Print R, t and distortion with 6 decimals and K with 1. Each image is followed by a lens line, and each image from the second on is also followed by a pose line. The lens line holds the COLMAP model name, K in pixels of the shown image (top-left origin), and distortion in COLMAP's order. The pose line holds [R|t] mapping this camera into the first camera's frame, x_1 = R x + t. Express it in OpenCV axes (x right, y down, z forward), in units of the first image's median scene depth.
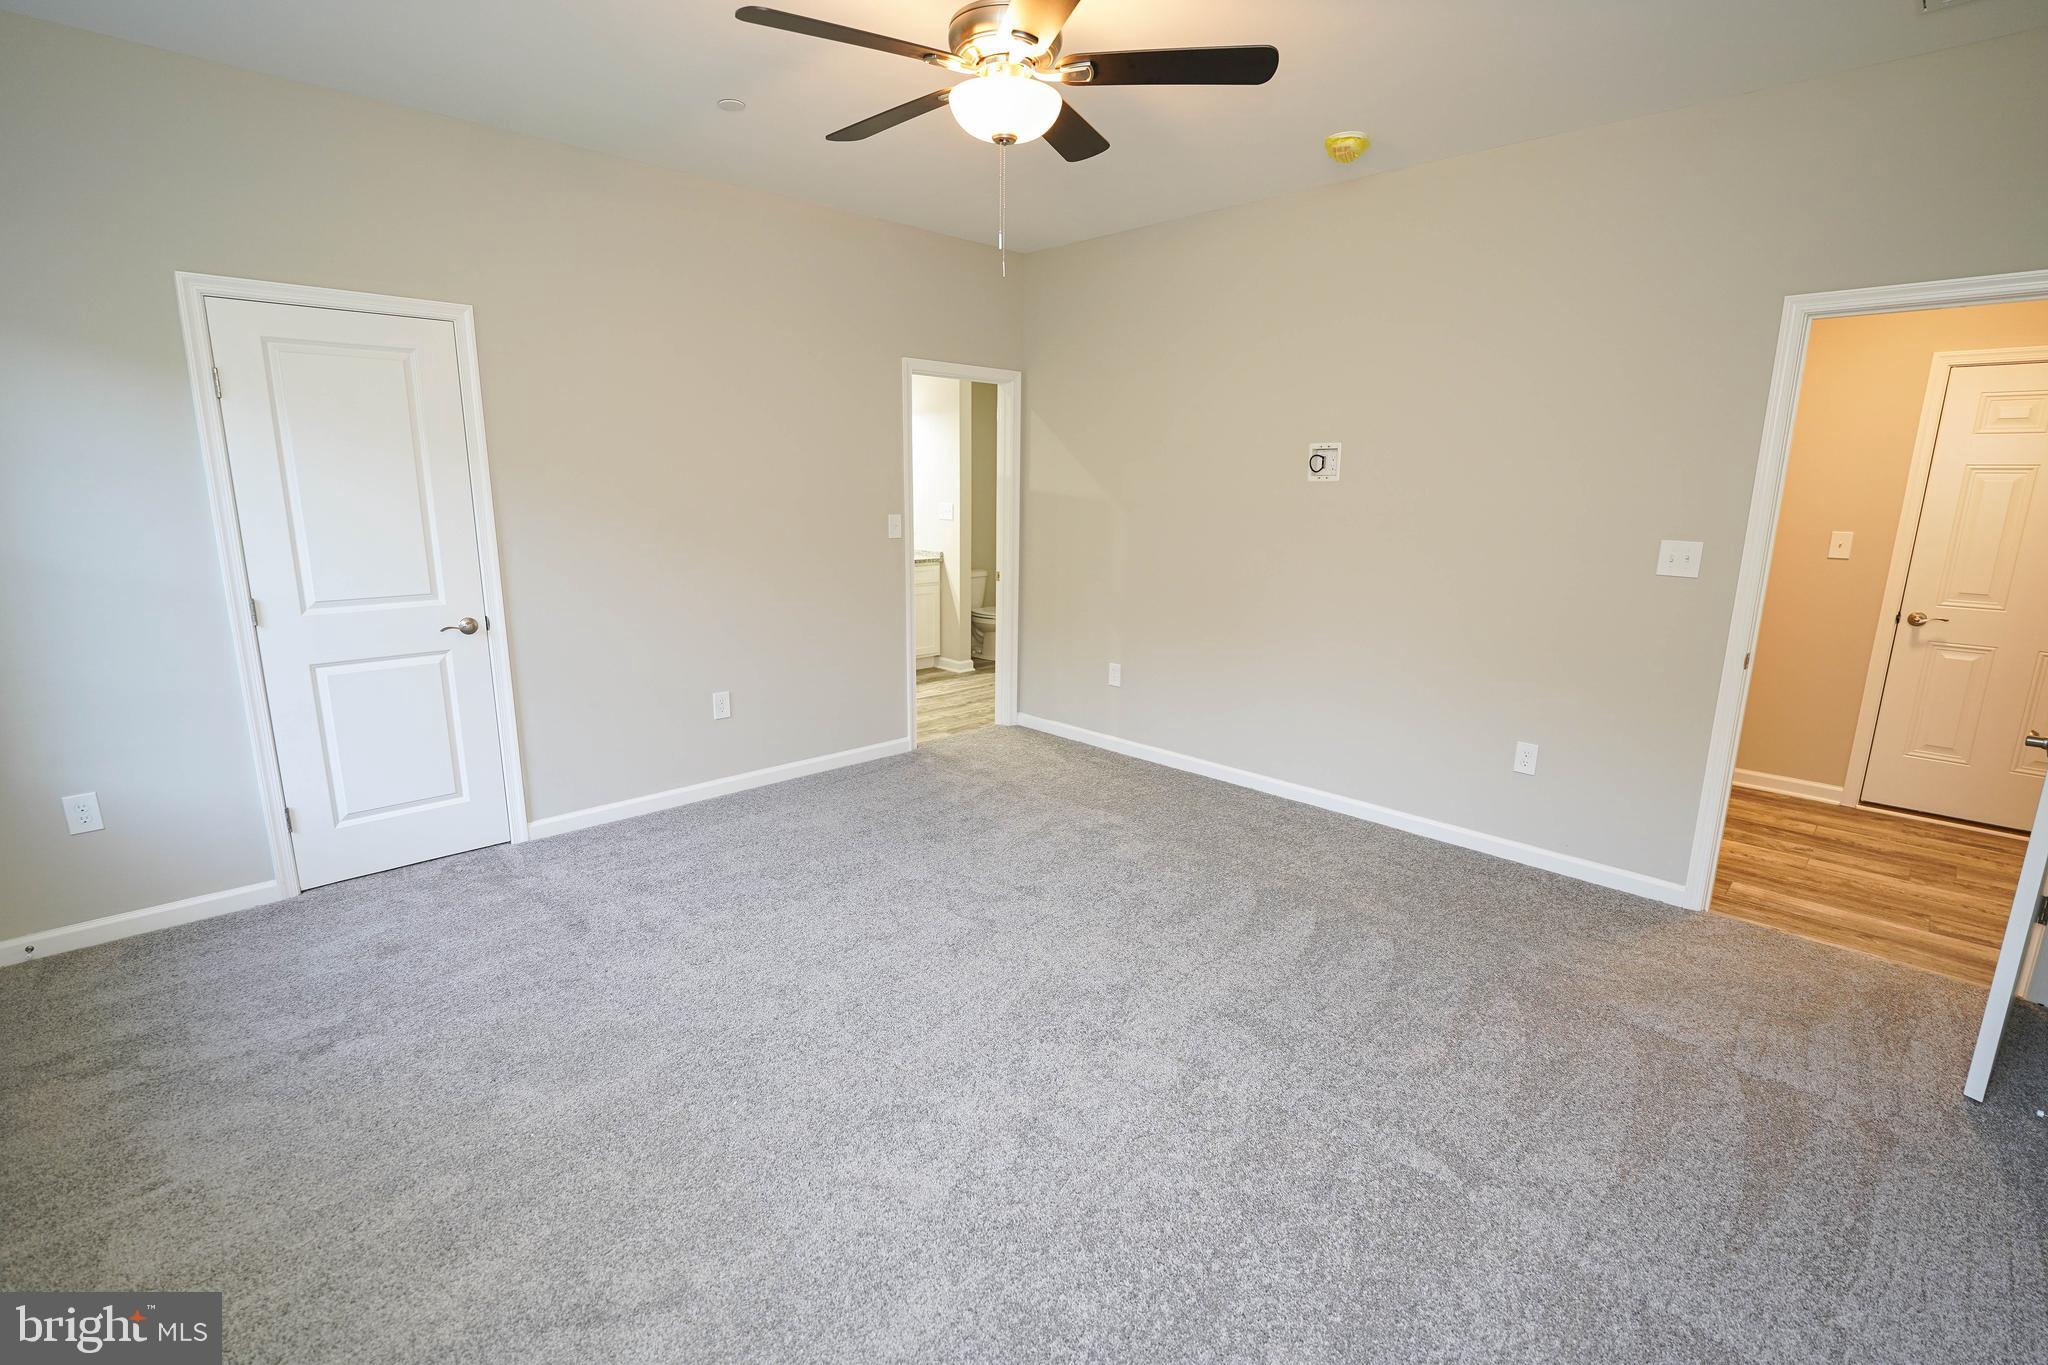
lens RADIAL K [[919.0, 0, 1032.8], [0, 919.0, 671.8], [0, 0, 1]] dist [-0.003417, -0.000627]
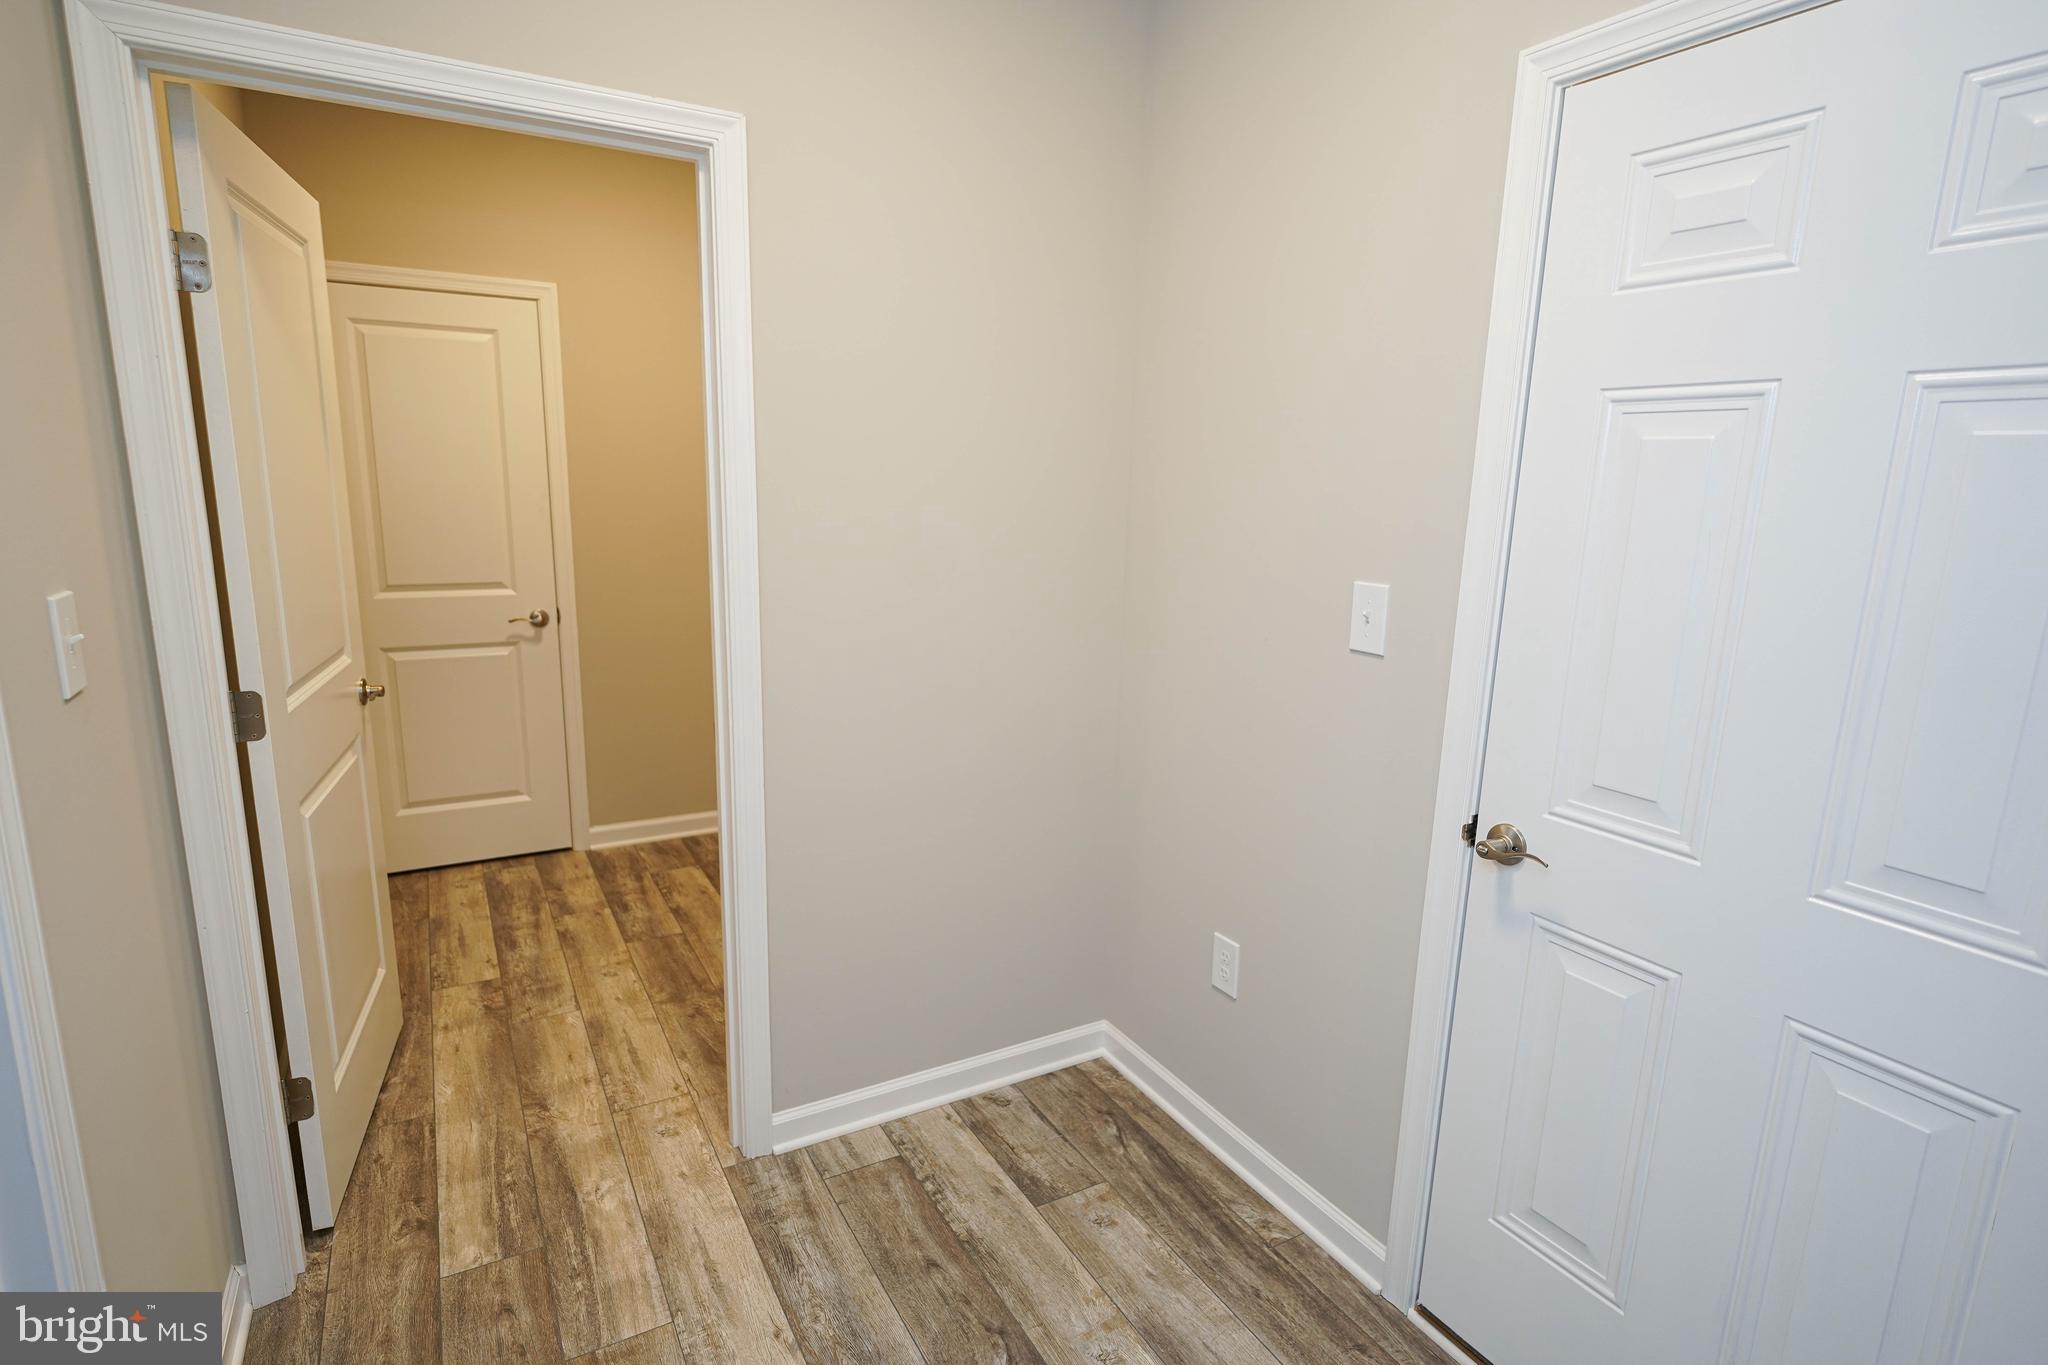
lens RADIAL K [[1027.1, 0, 1024.0], [0, 1027.1, 682.5], [0, 0, 1]] dist [0.000252, -0.000028]
pose [[0.964808, 0.063461, -0.255184, 0.854162], [-0.065314, 0.997864, 0.001217, -0.103417], [0.254717, 0.015493, 0.966892, 0.558975]]
